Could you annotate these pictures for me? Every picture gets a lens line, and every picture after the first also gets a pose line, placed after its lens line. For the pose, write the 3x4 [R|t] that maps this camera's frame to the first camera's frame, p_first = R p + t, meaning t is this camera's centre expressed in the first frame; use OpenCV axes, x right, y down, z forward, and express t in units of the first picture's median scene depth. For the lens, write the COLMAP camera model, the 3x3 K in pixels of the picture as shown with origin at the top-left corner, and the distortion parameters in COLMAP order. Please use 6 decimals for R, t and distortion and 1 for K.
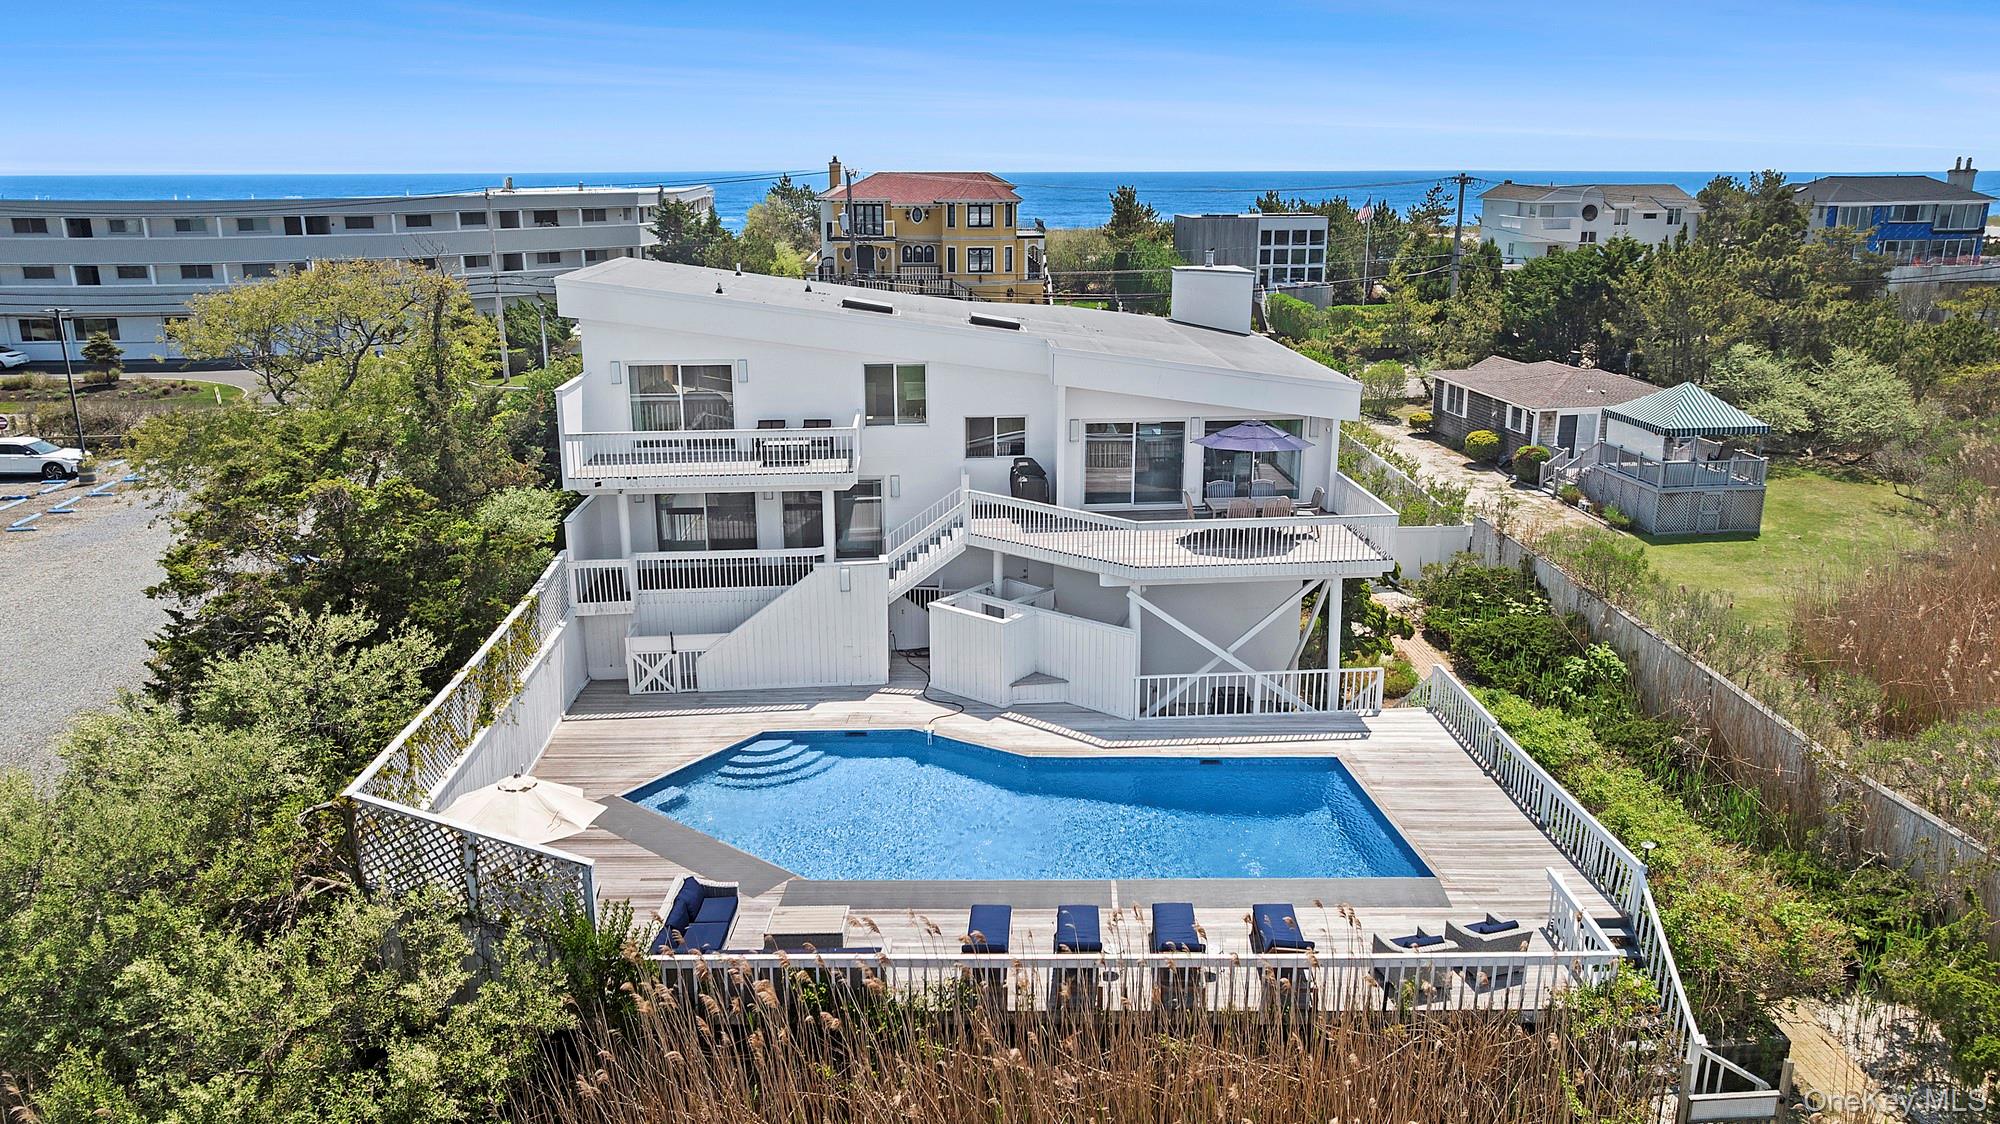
lens RADIAL K [[1465.9, 0, 981.4], [0, 1465.9, 560.8], [0, 0, 1]] dist [-0.026391, 0.028325]
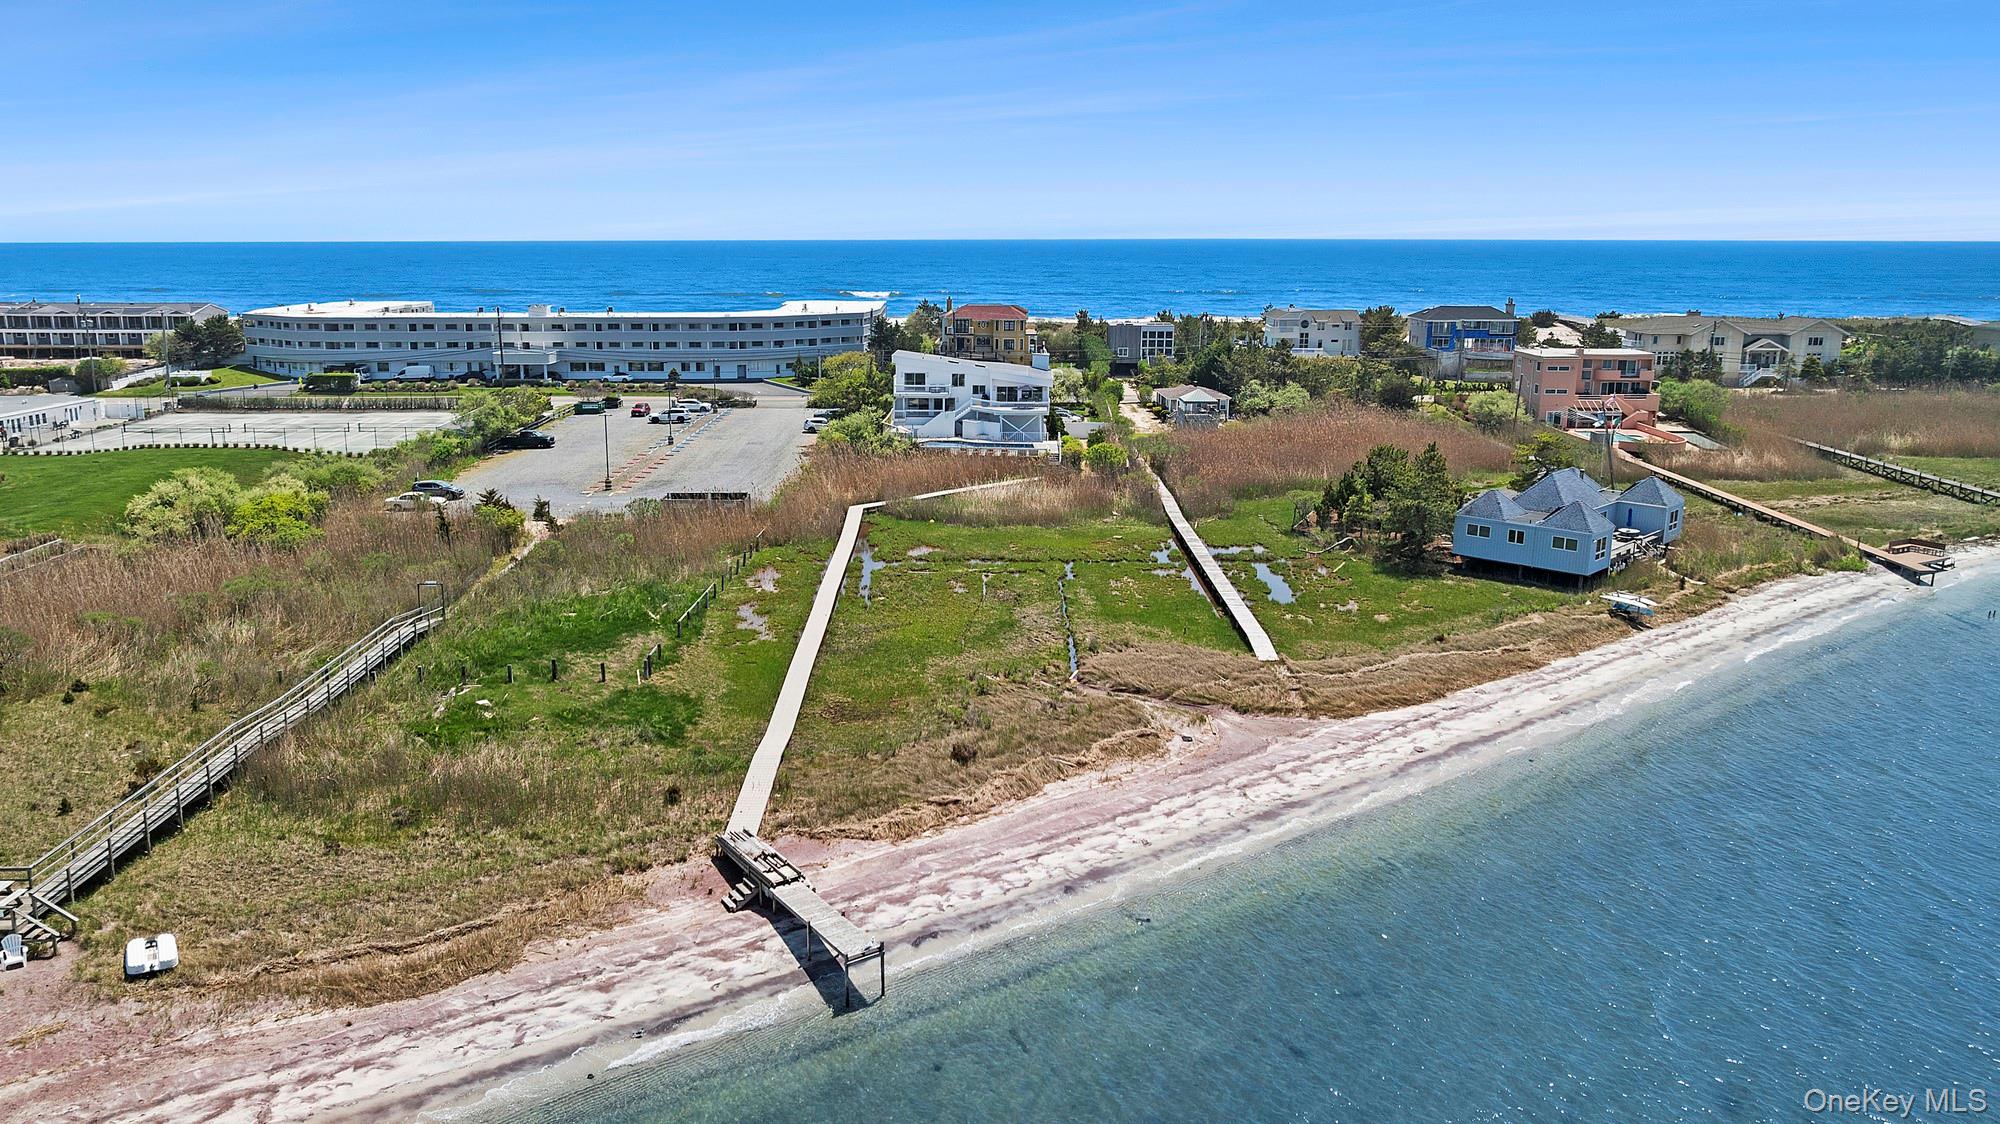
lens RADIAL K [[1465.9, 0, 981.4], [0, 1465.9, 560.8], [0, 0, 1]] dist [-0.026391, 0.028325]
pose [[0.996913, 0.025612, -0.074216, 0.391347], [-0.028604, 0.998809, -0.039538, 0.668851], [0.073115, 0.041539, 0.996458, -3.774134]]
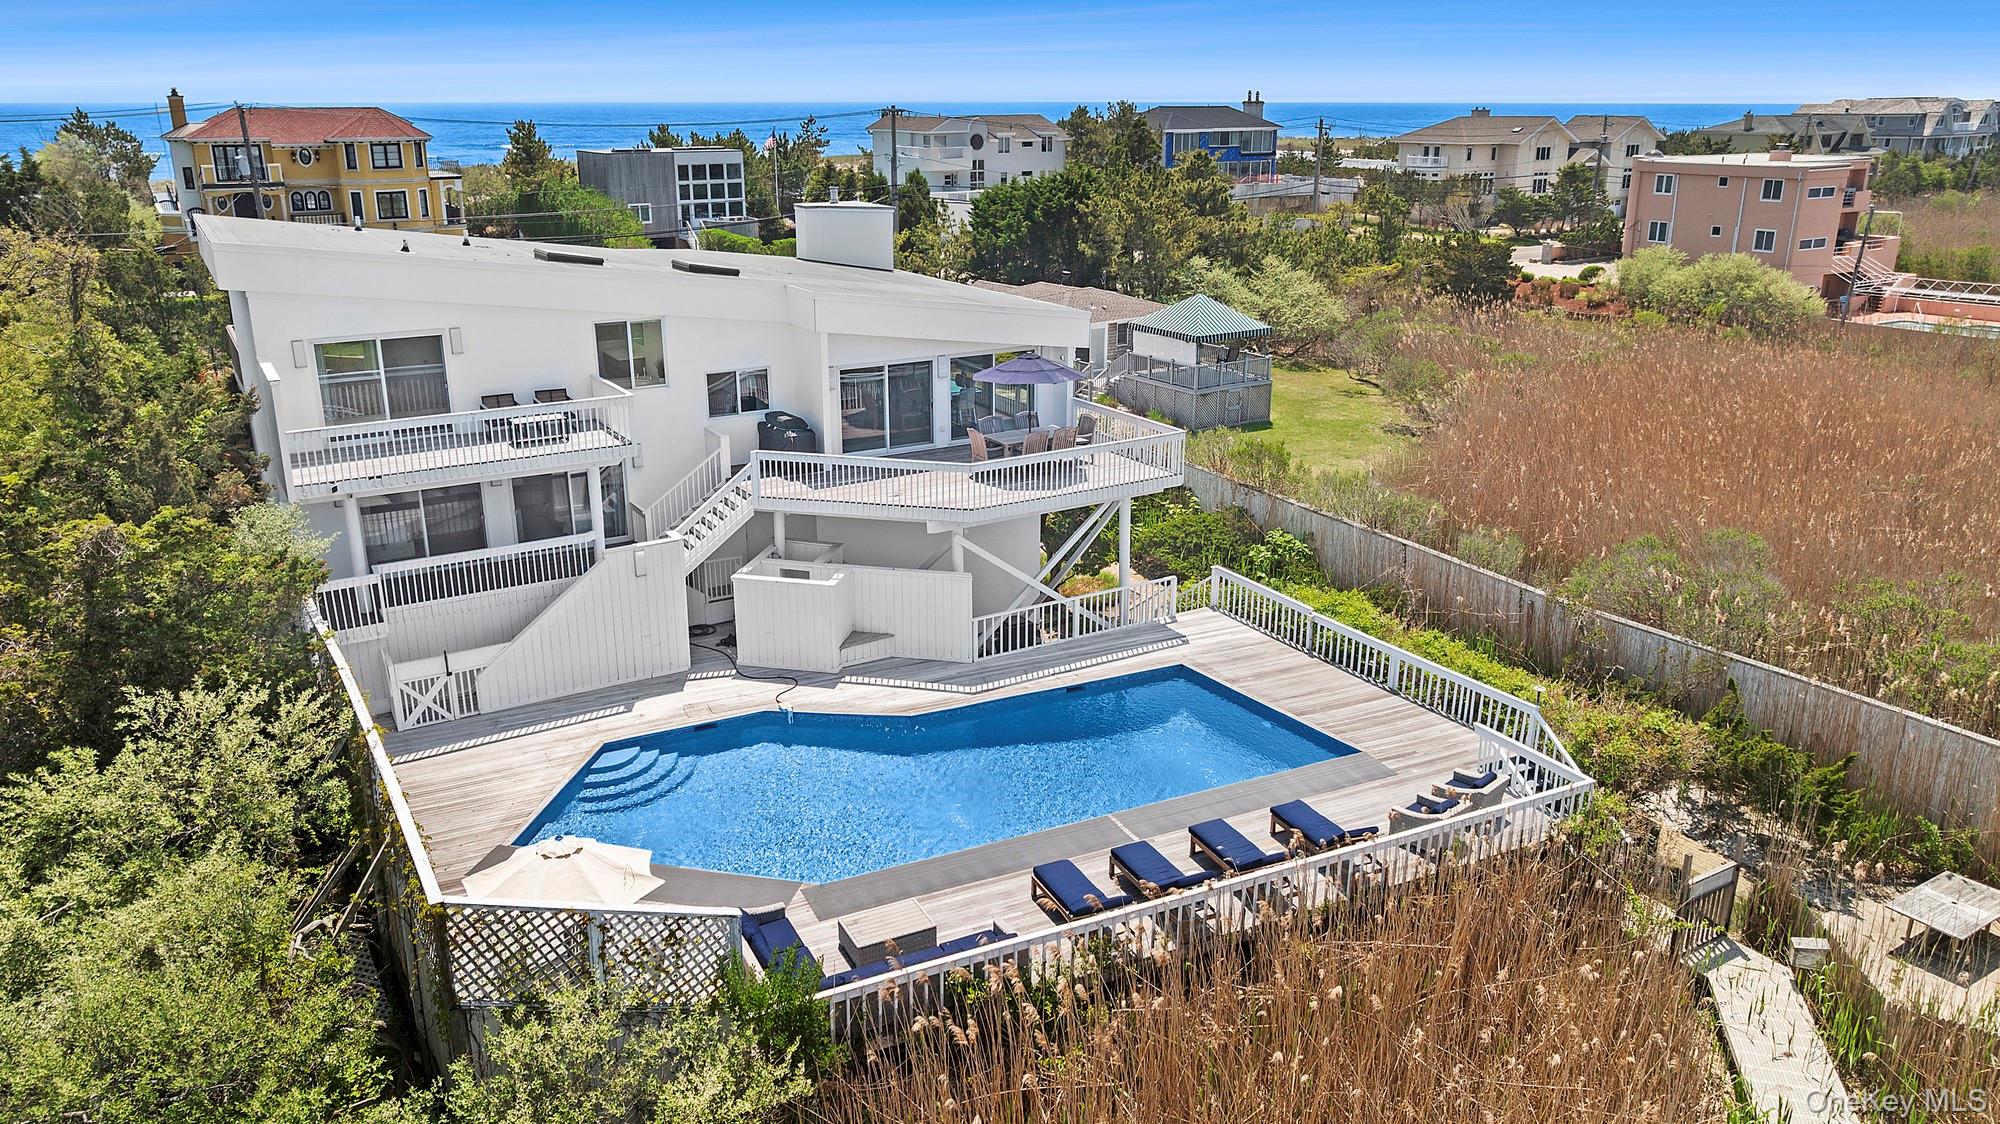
lens RADIAL K [[1465.9, 0, 981.4], [0, 1465.9, 560.8], [0, 0, 1]] dist [-0.026391, 0.028325]
pose [[0.893913, -0.134344, 0.427635, -0.271804], [0.115916, 0.990861, 0.068978, -0.024704], [-0.432993, -0.012091, 0.901316, 0.087789]]
